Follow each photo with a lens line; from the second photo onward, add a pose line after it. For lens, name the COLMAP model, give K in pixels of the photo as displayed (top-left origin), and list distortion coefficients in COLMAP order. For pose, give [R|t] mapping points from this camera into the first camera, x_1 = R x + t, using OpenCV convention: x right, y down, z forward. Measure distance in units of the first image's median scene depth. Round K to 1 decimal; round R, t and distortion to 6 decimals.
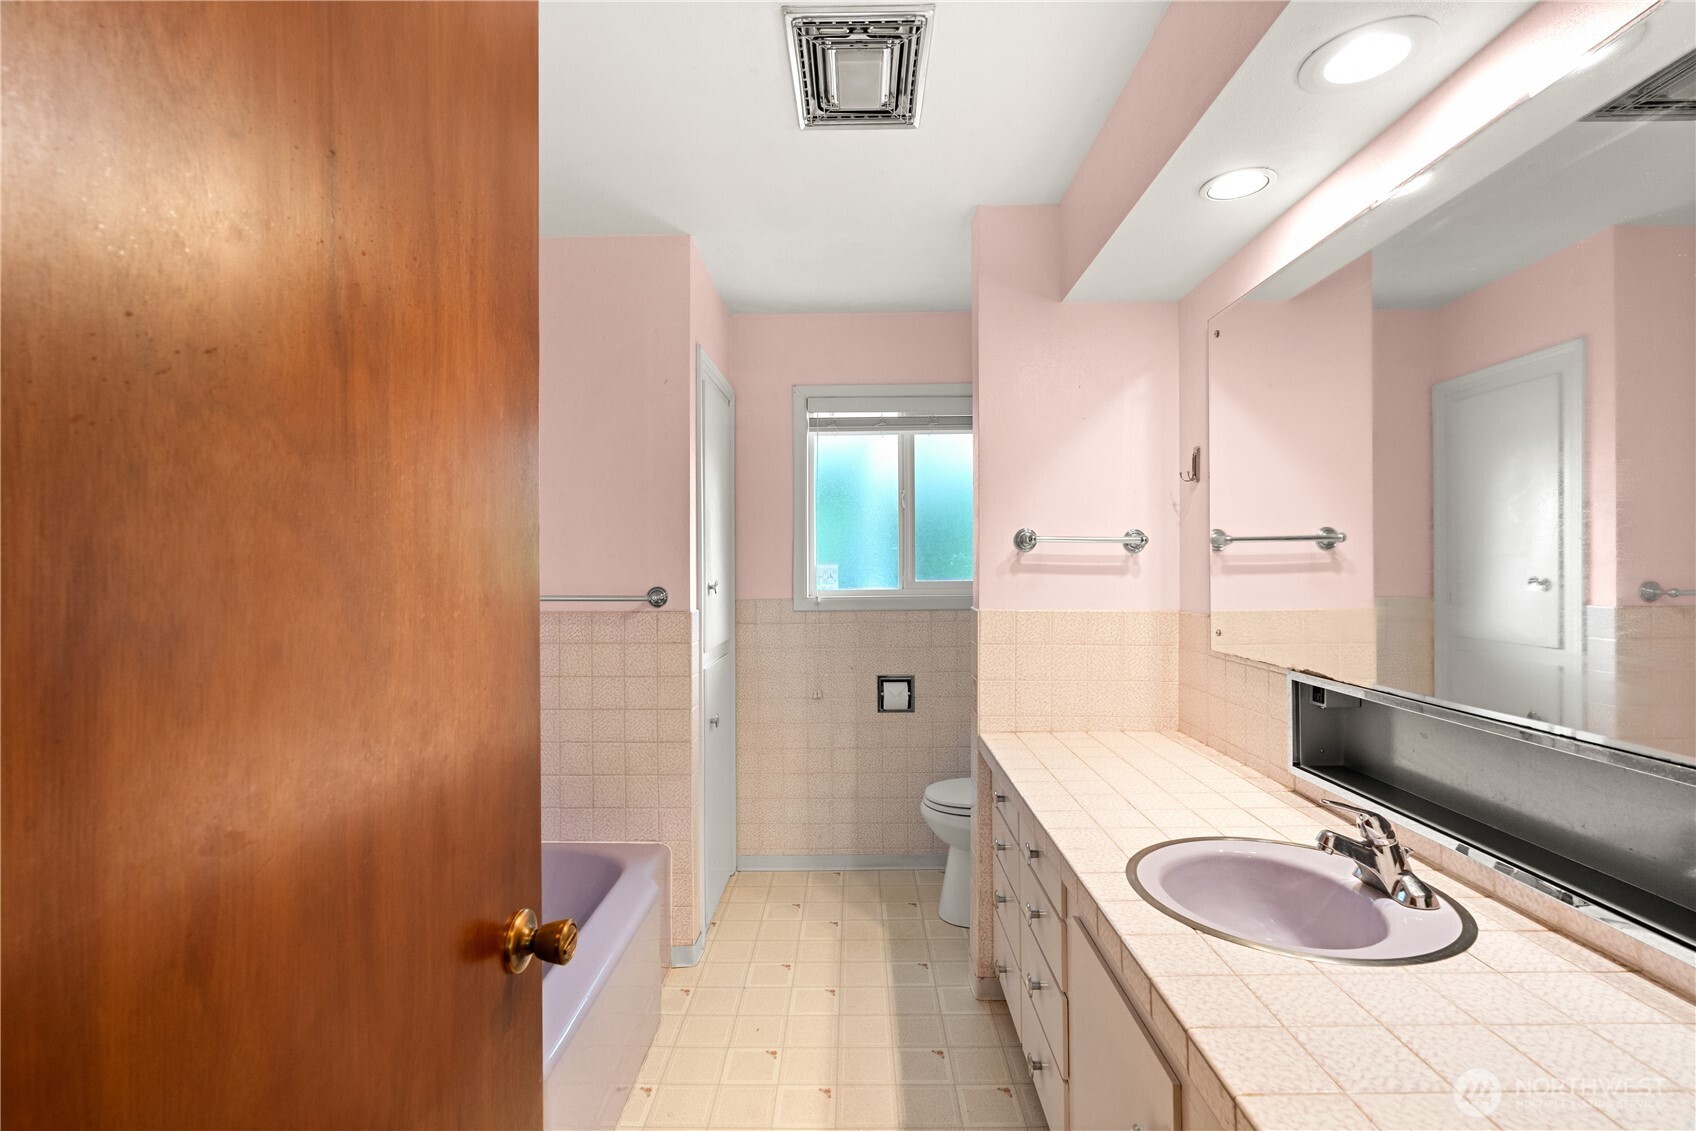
lens RADIAL K [[780.2, 0, 852.4], [0, 780.2, 561.0], [0, 0, 1]] dist [-0.000618, 0.001611]
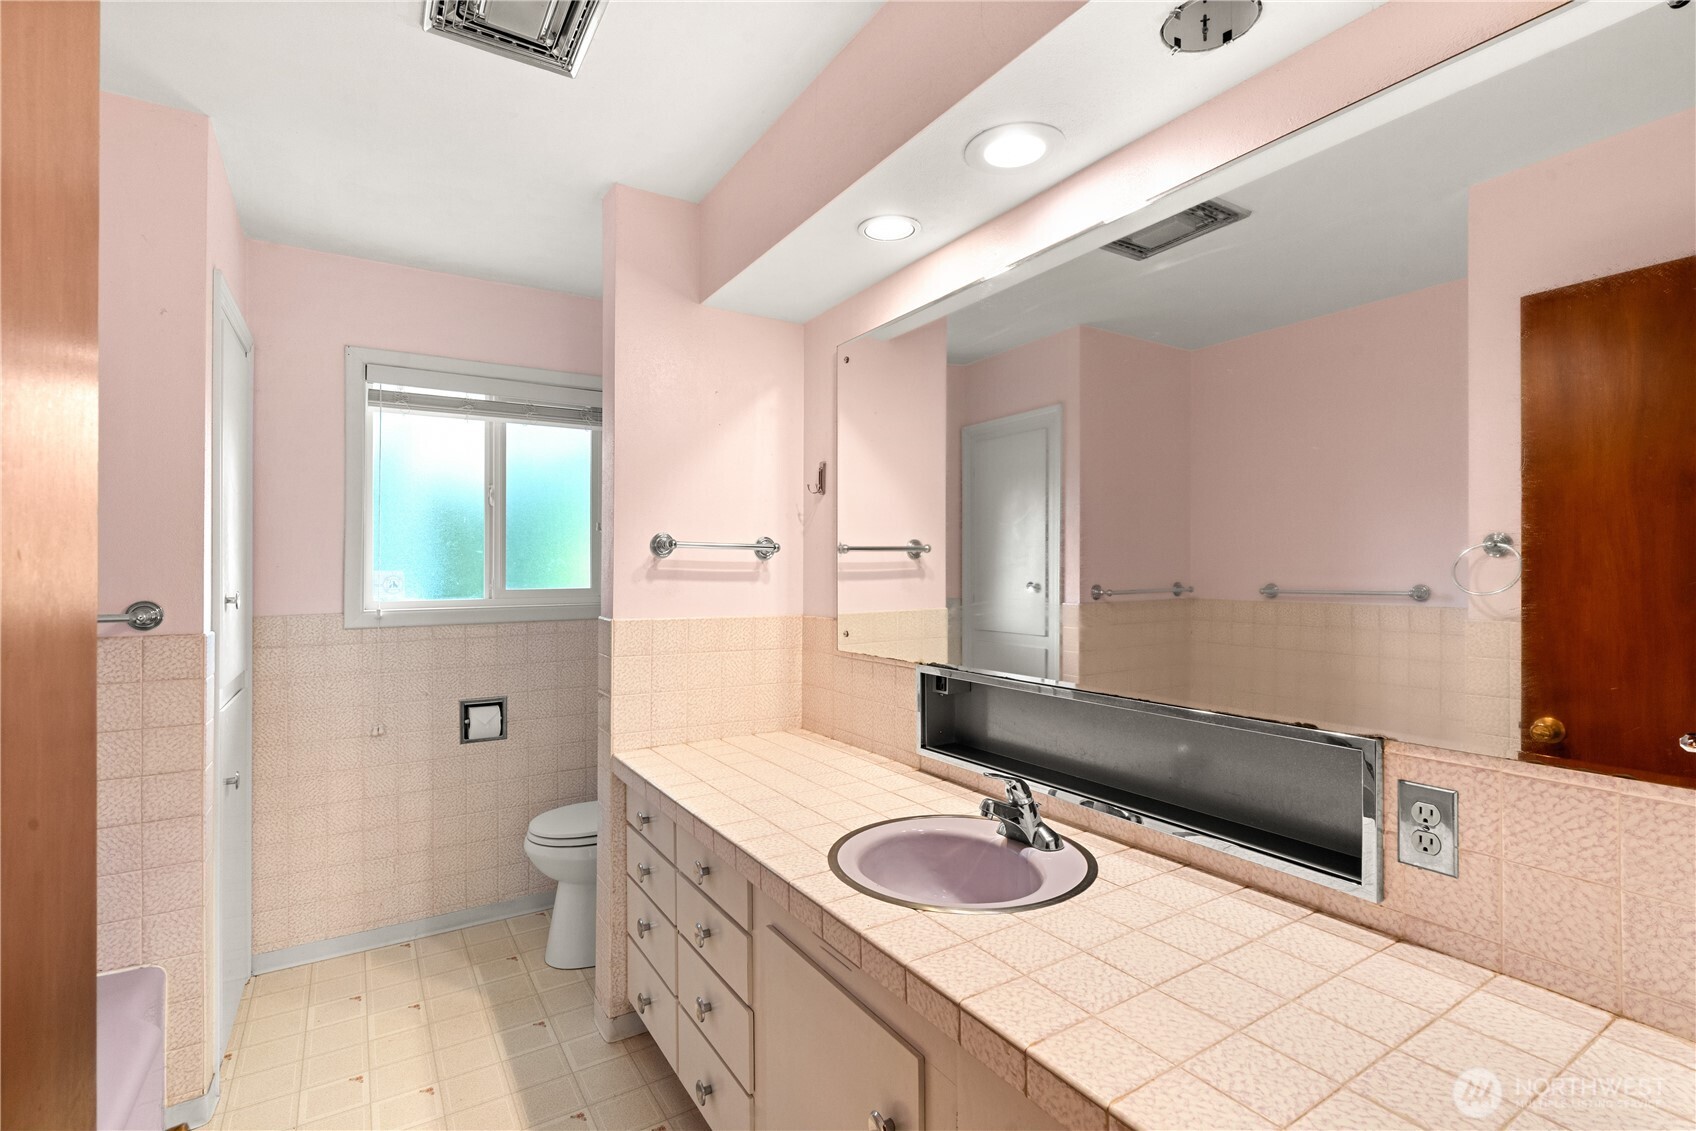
lens RADIAL K [[788.5, 0, 848.0], [0, 788.5, 565.5], [0, 0, 1]] dist [-0.001289, 0.001401]
pose [[0.840091, 0.006813, 0.542403, -0.112813], [-0.004852, 0.999976, -0.005045, 0.001740], [-0.542424, 0.001607, 0.840103, 0.065455]]
